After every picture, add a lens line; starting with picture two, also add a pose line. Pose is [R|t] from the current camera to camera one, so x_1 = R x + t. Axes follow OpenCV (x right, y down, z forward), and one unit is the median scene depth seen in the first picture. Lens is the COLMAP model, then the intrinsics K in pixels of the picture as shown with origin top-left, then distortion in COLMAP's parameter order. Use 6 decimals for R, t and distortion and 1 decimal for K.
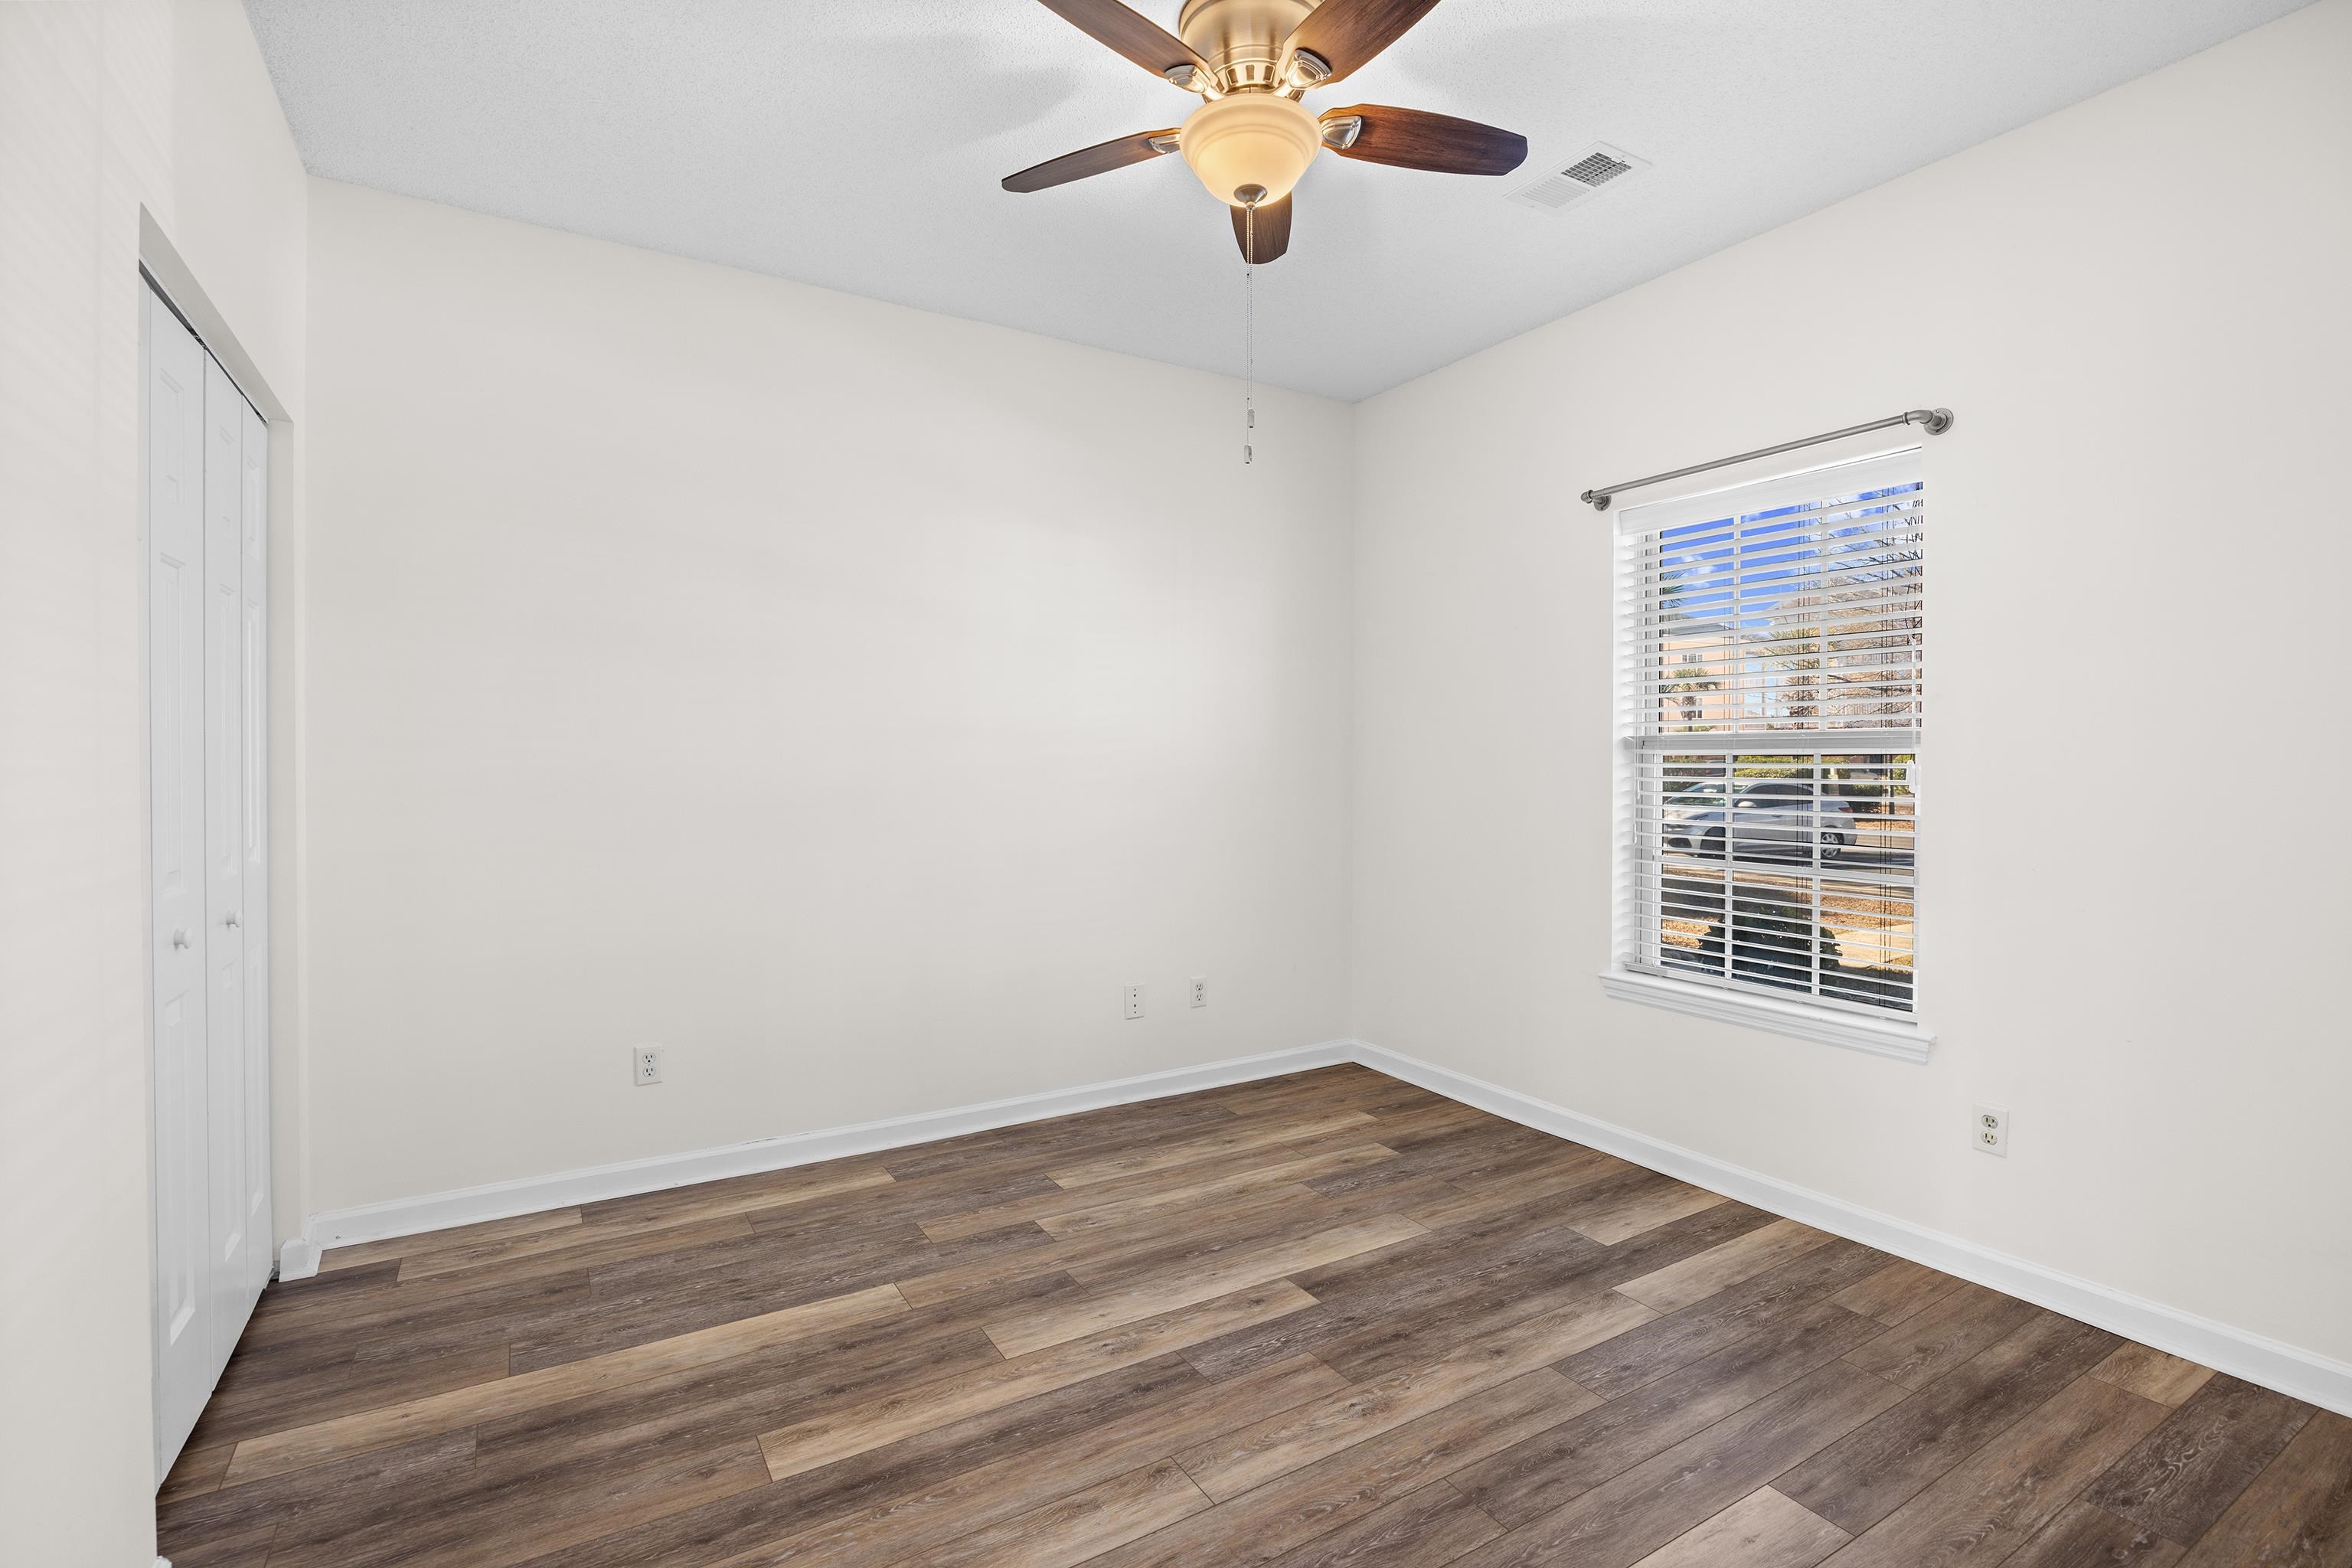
lens RADIAL K [[1083.4, 0, 1175.2], [0, 1083.4, 765.0], [0, 0, 1]] dist [-0.020427, 0.002283]
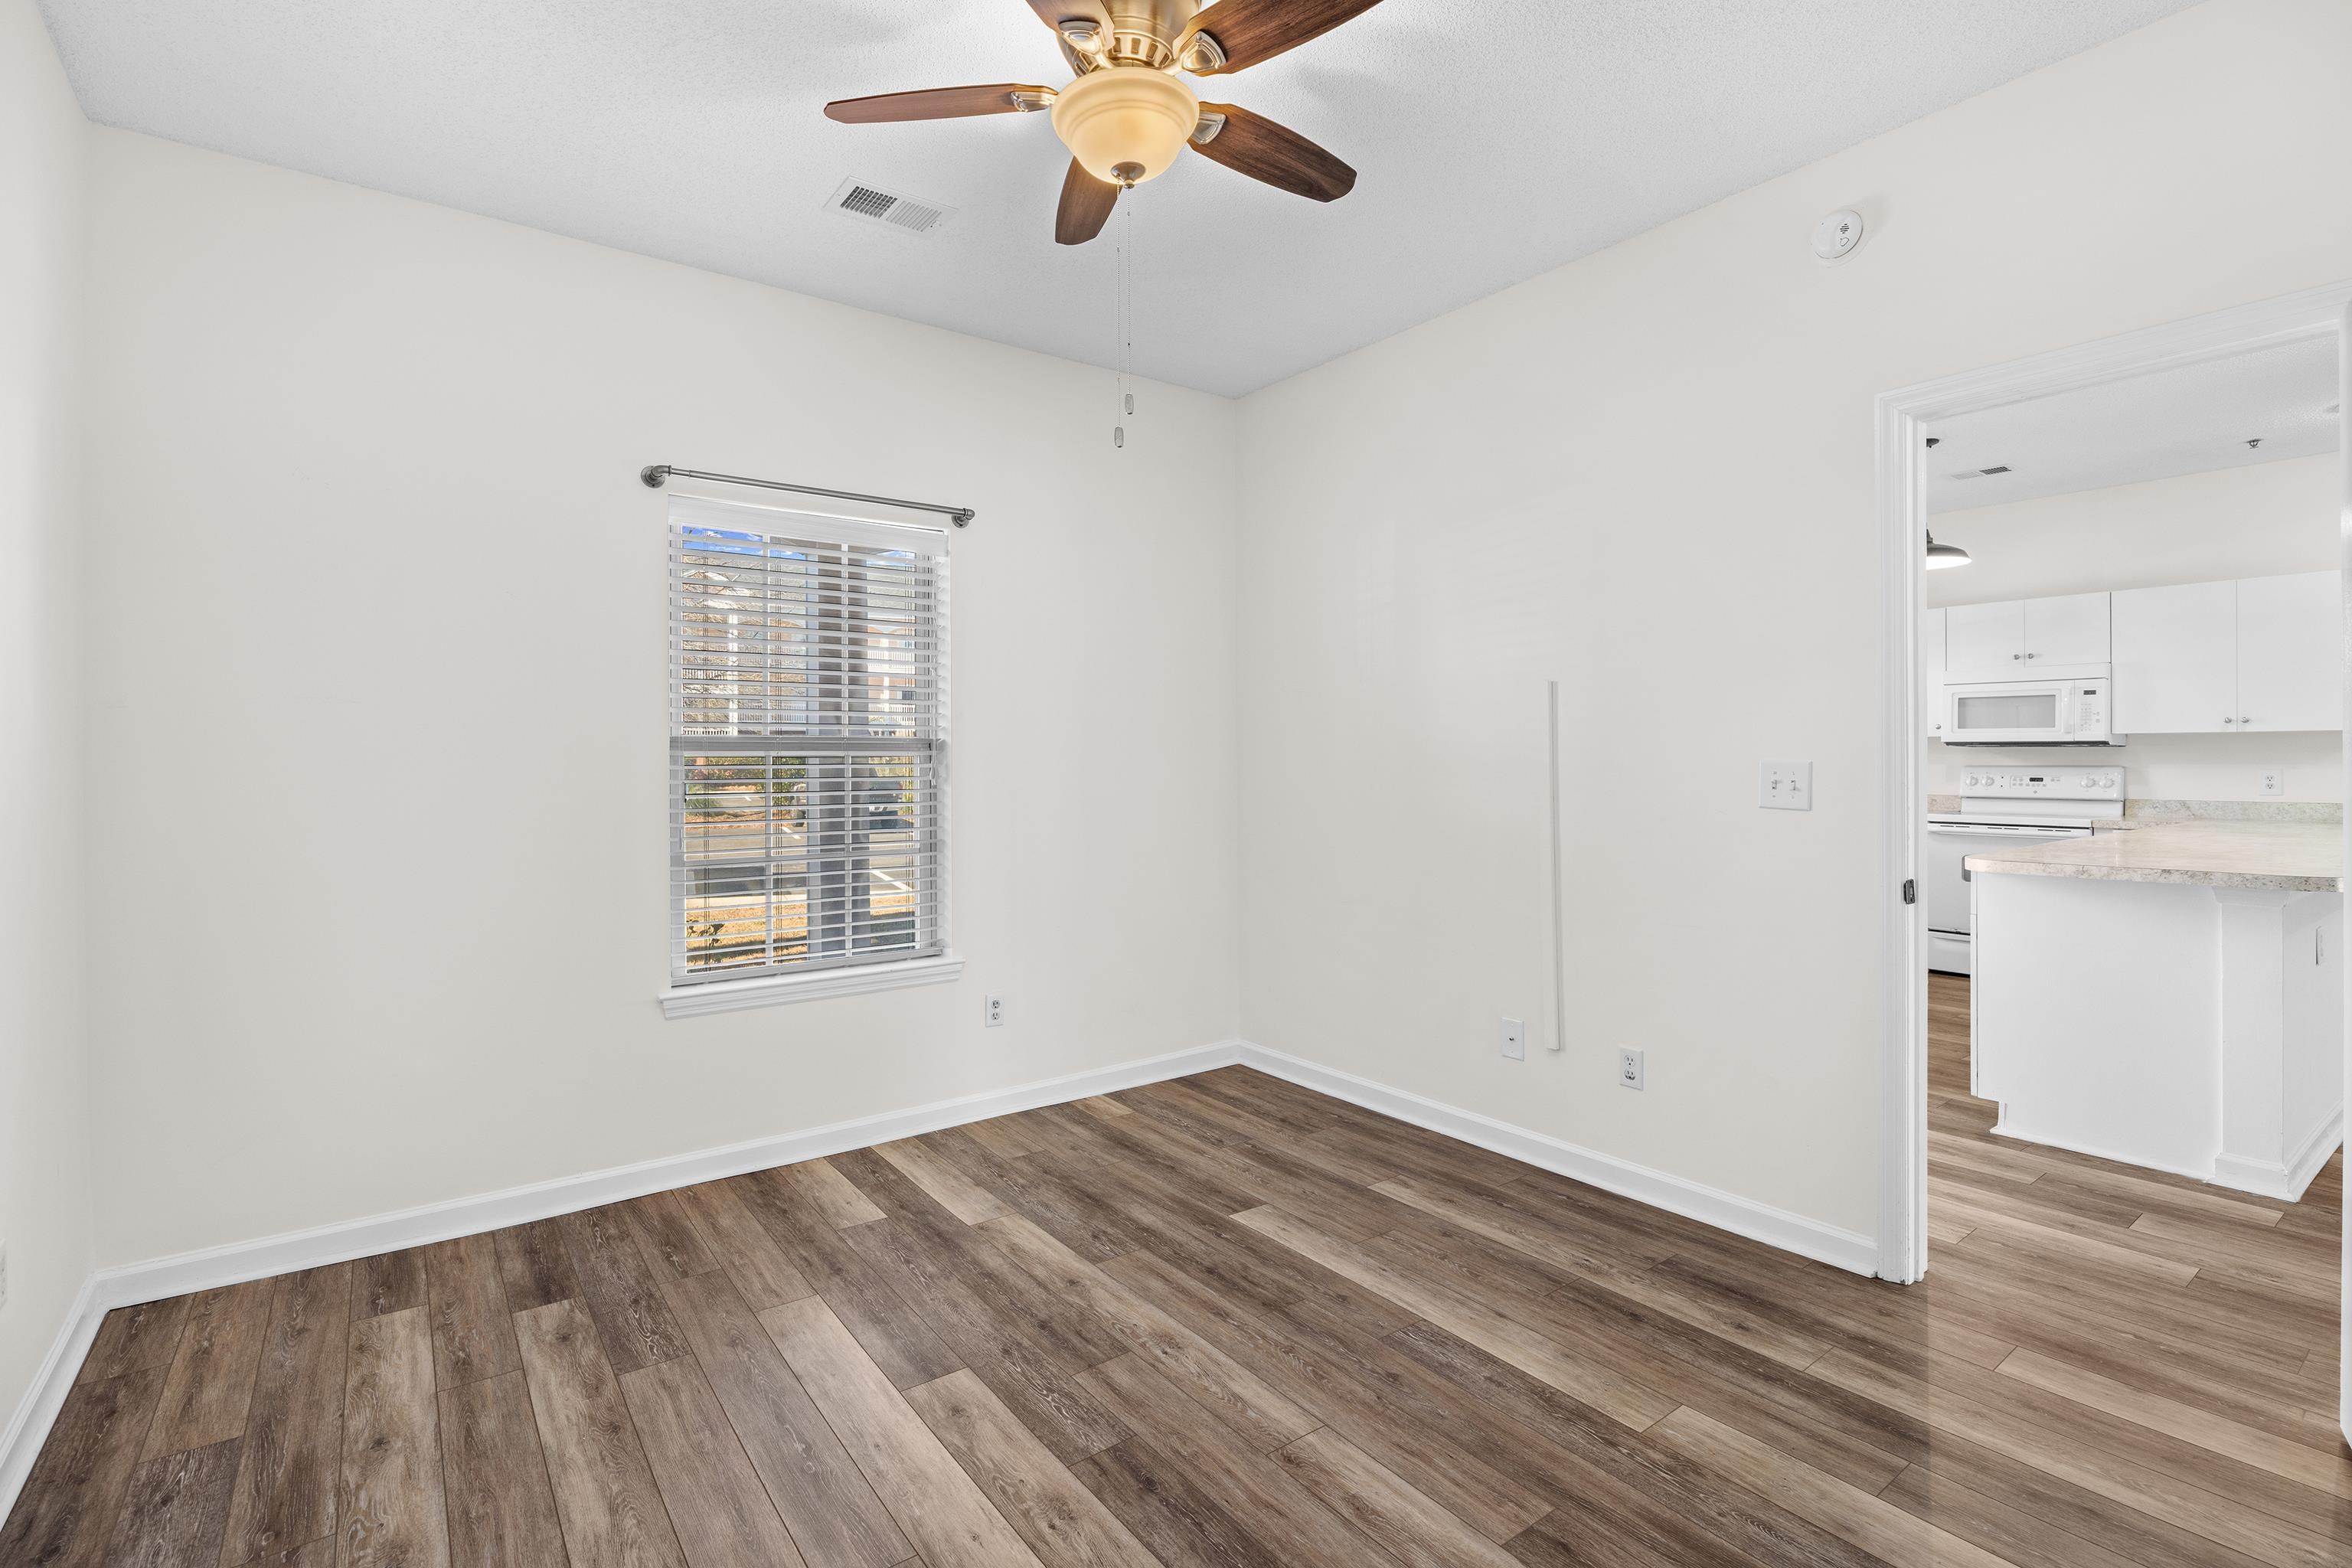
lens RADIAL K [[1083.4, 0, 1175.2], [0, 1083.4, 765.0], [0, 0, 1]] dist [-0.020427, 0.002283]
pose [[-0.090810, -0.005475, 0.995853, -0.739514], [0.011385, 0.999914, 0.006535, -0.004622], [-0.995803, 0.011931, -0.090739, 0.872619]]
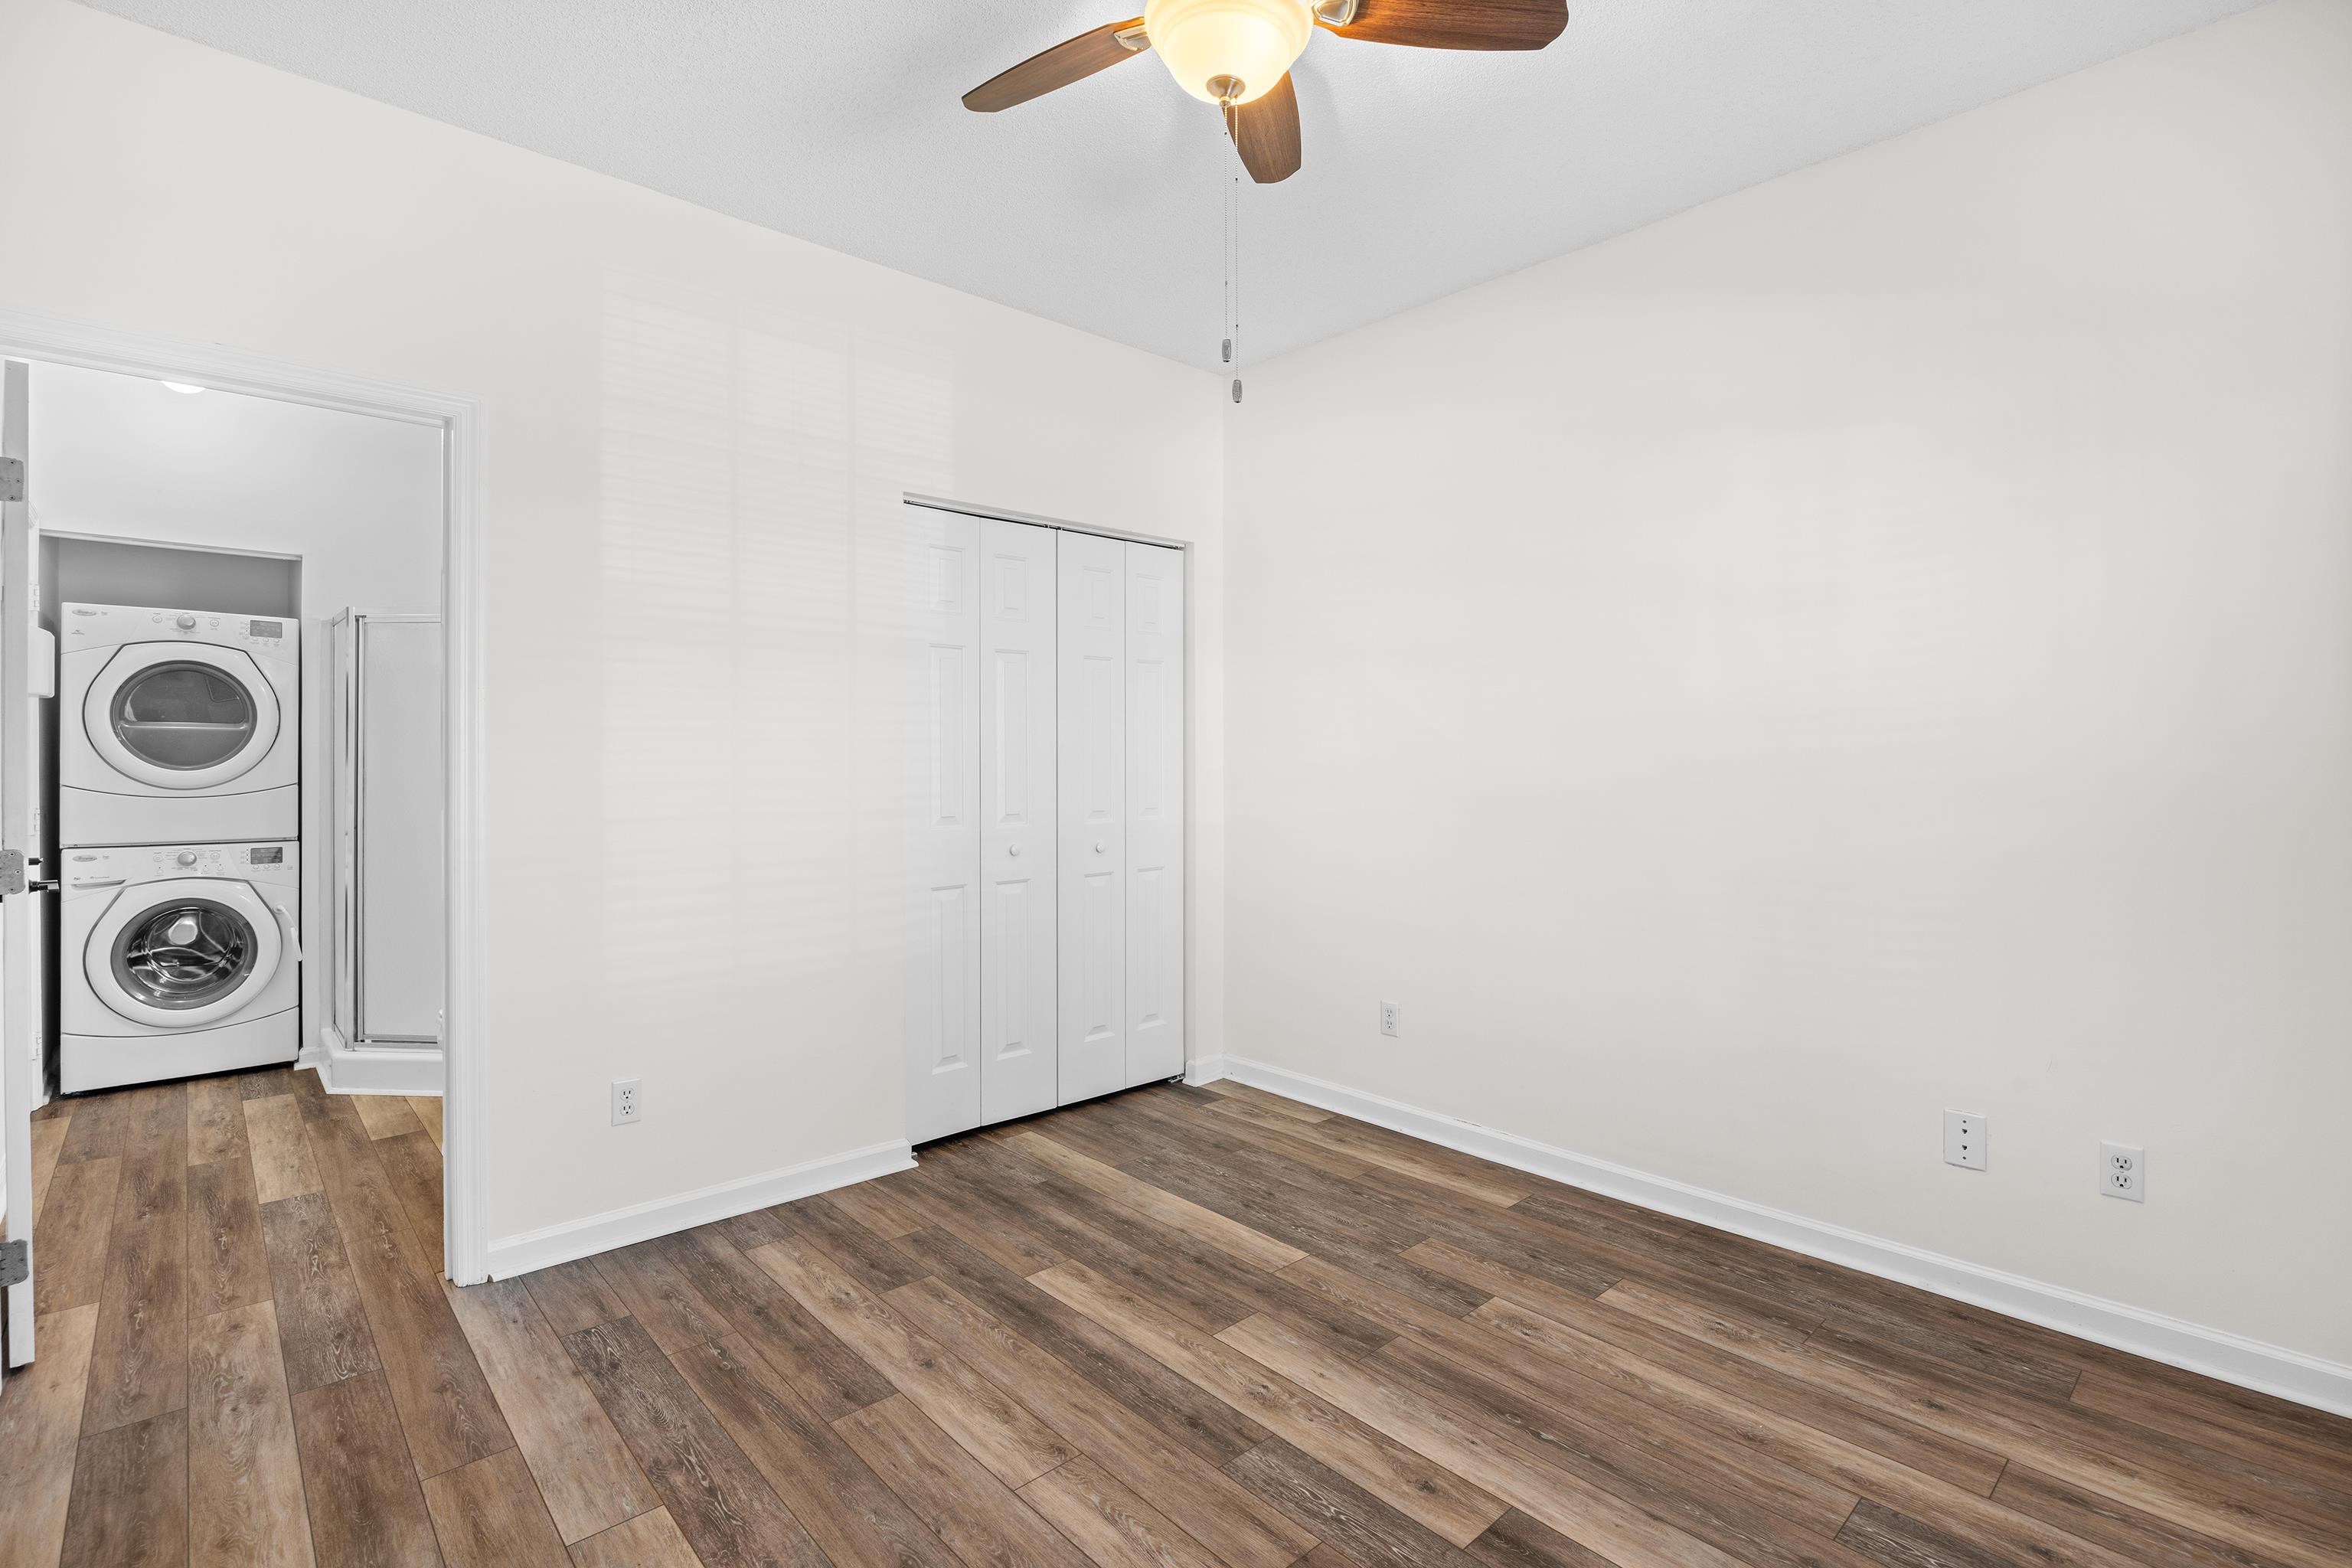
lens RADIAL K [[1083.4, 0, 1175.2], [0, 1083.4, 765.0], [0, 0, 1]] dist [-0.020427, 0.002283]
pose [[0.195410, 0.007629, -0.980692, 0.736538], [-0.004642, 0.999966, 0.006854, -0.001972], [0.980711, 0.003213, 0.195439, 0.663275]]
